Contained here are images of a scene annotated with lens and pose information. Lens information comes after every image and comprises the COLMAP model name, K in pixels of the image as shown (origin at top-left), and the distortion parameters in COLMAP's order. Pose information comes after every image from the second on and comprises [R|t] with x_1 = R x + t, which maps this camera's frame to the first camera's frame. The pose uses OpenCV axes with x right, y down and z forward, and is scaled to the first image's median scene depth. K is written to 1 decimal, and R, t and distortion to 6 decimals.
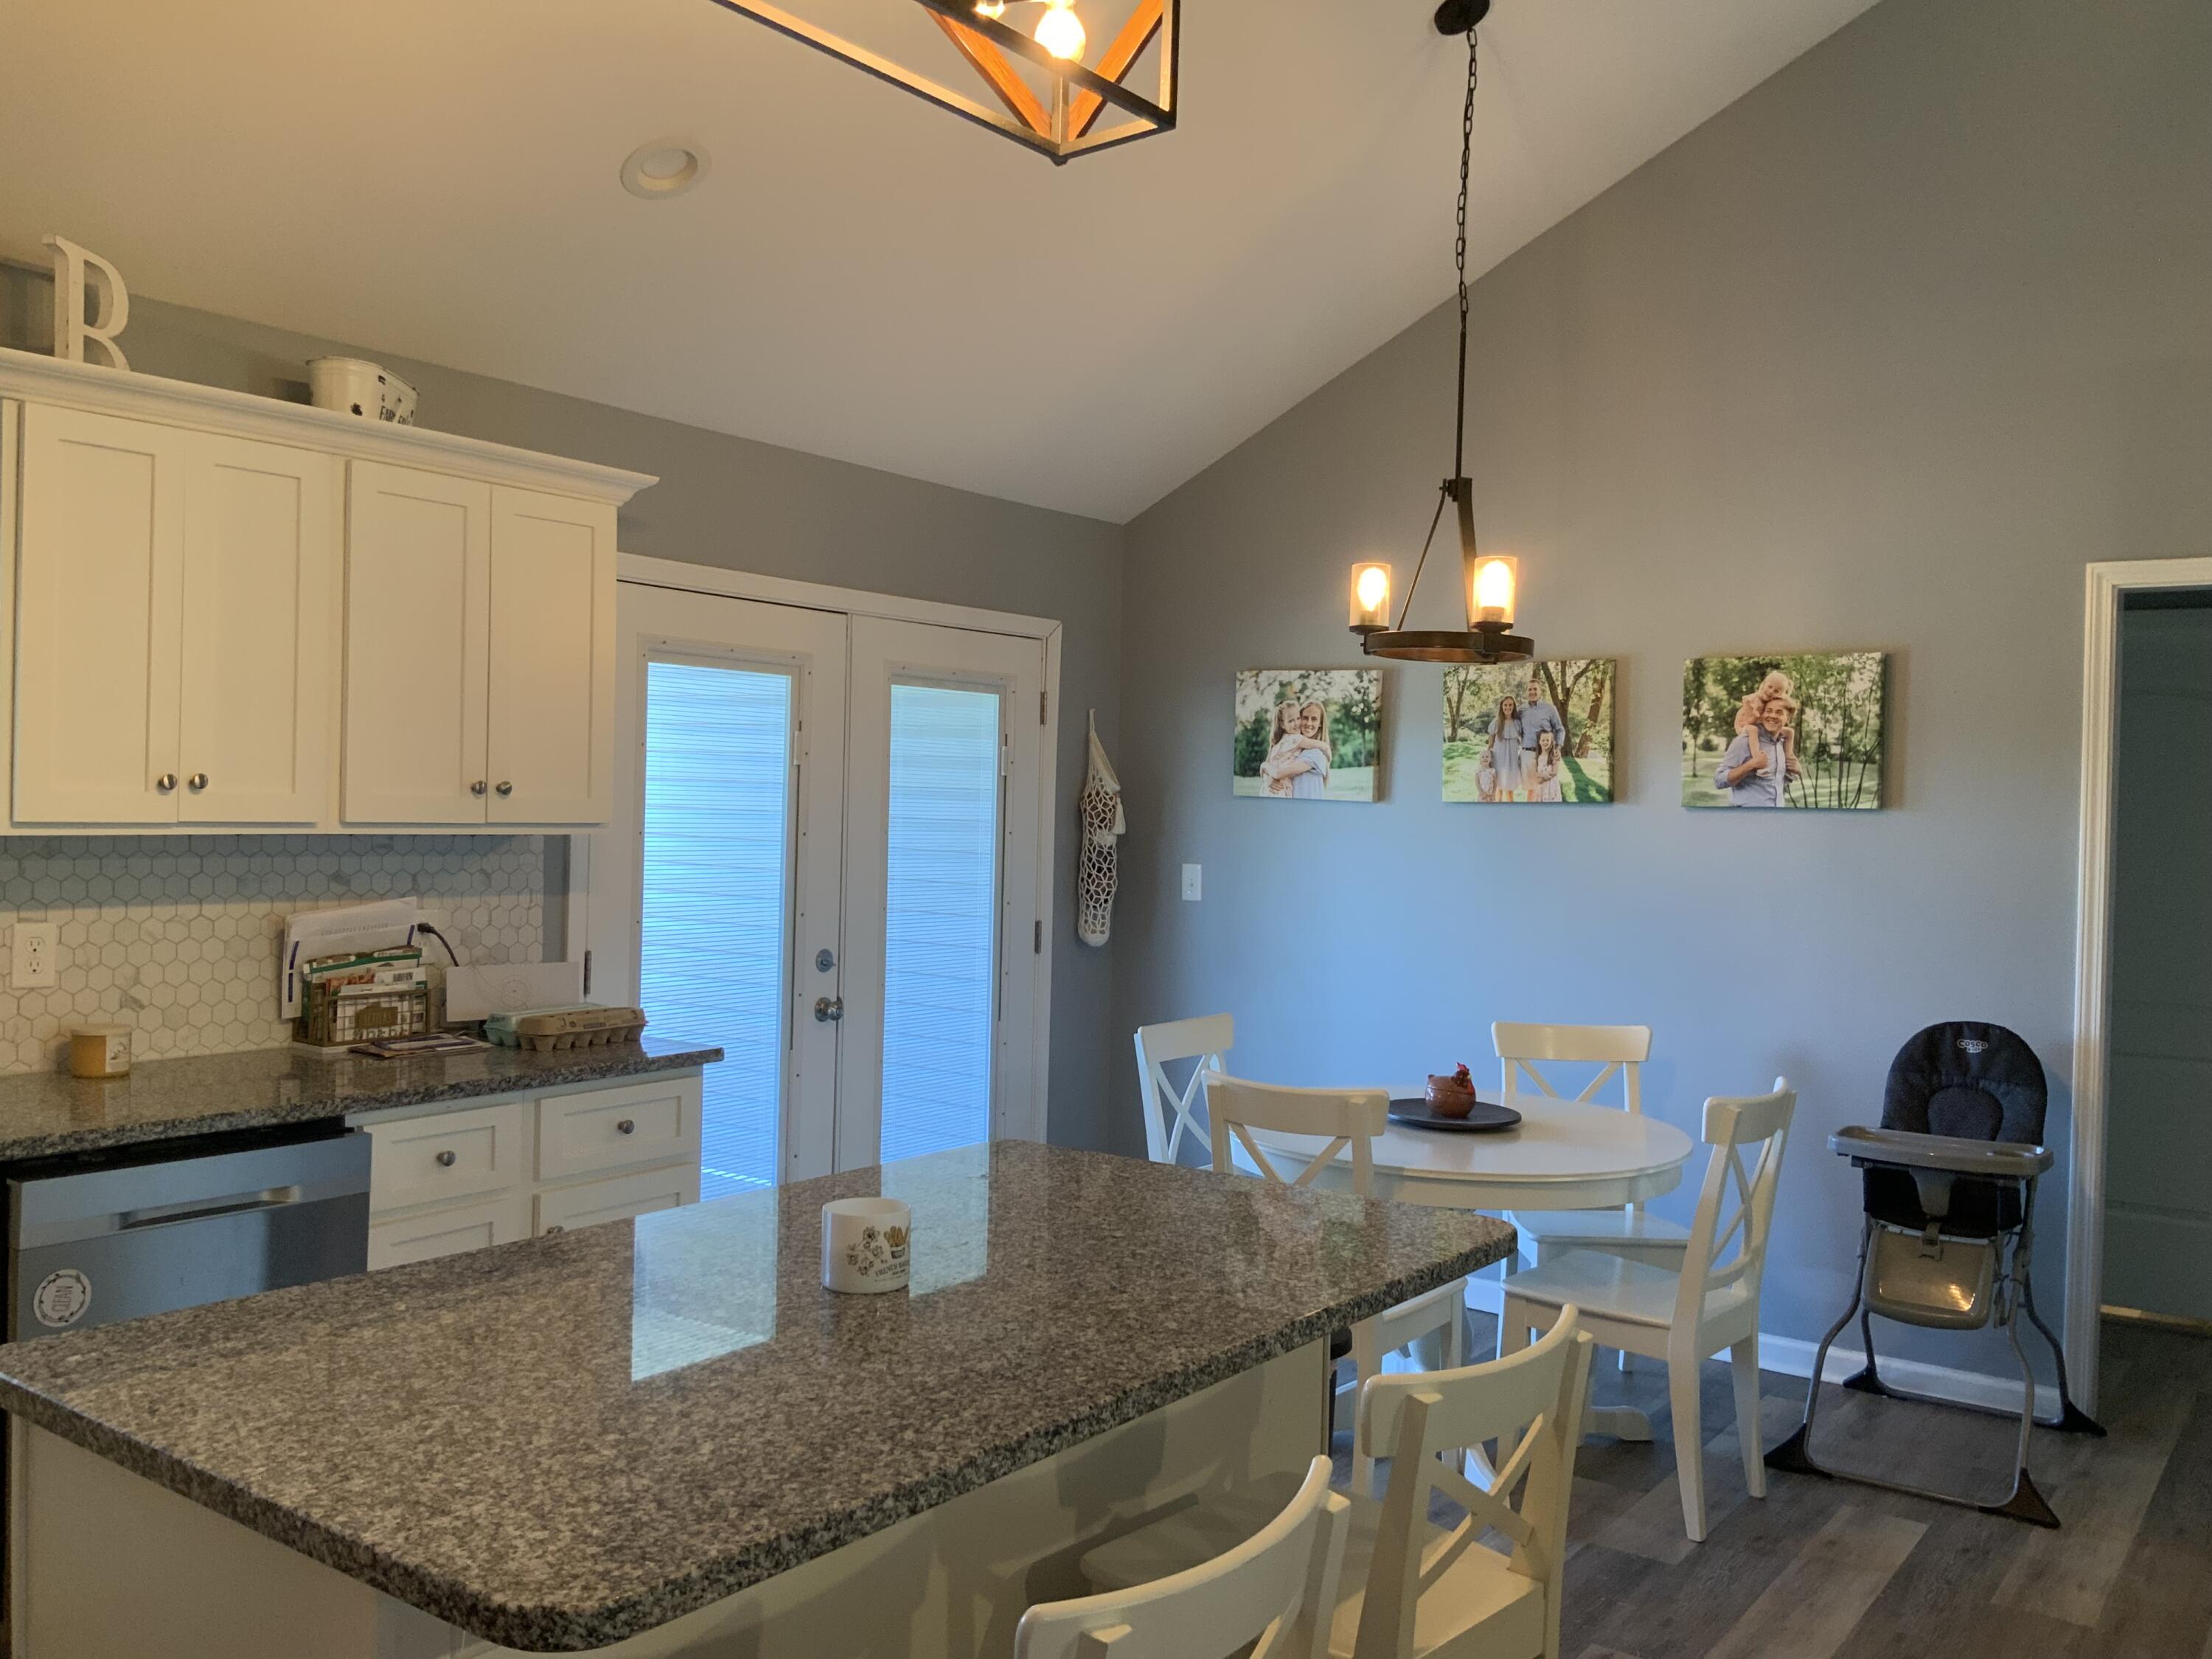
lens RADIAL K [[1832.4, 0, 1066.6], [0, 1832.4, 833.0], [0, 0, 1]] dist [0.084209, -0.166870]
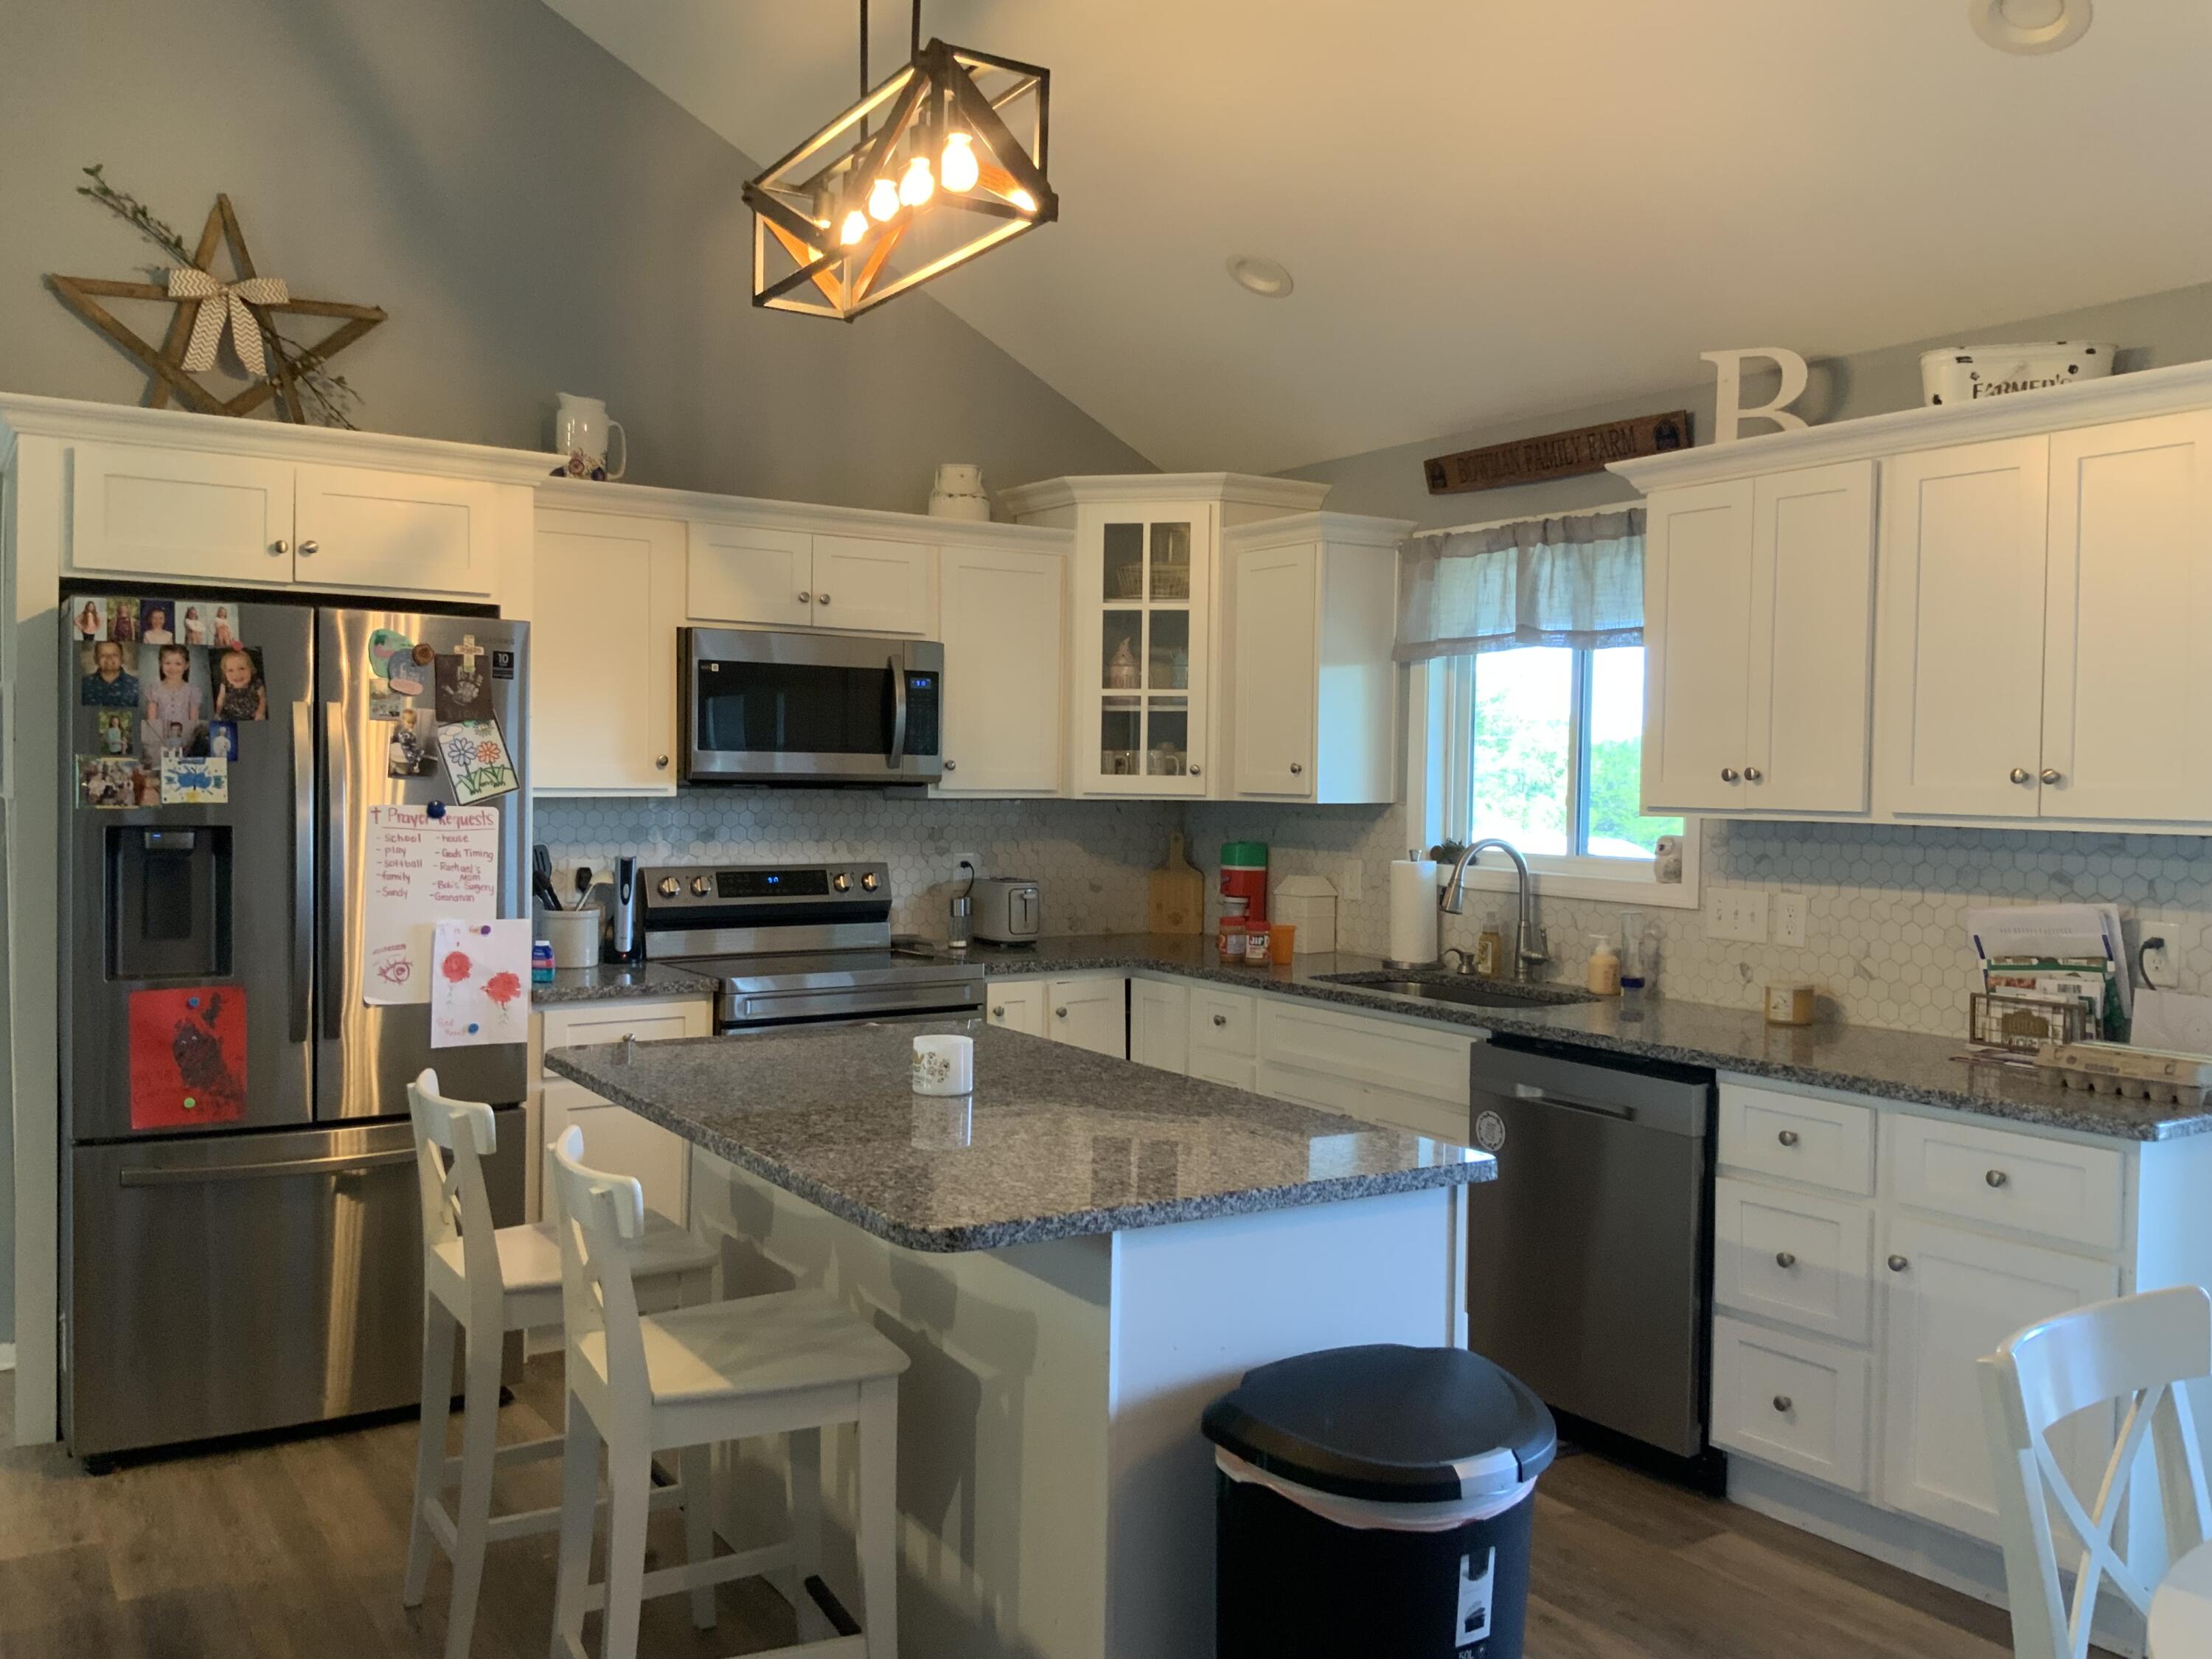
lens RADIAL K [[1832.4, 0, 1111.9], [0, 1832.4, 839.6], [0, 0, 1]] dist [0.084209, -0.166870]
pose [[-0.350767, 0.004480, -0.936452, 0.550145], [-0.038916, 0.999055, 0.019357, 0.004620], [0.935654, 0.043233, -0.350261, 0.735536]]
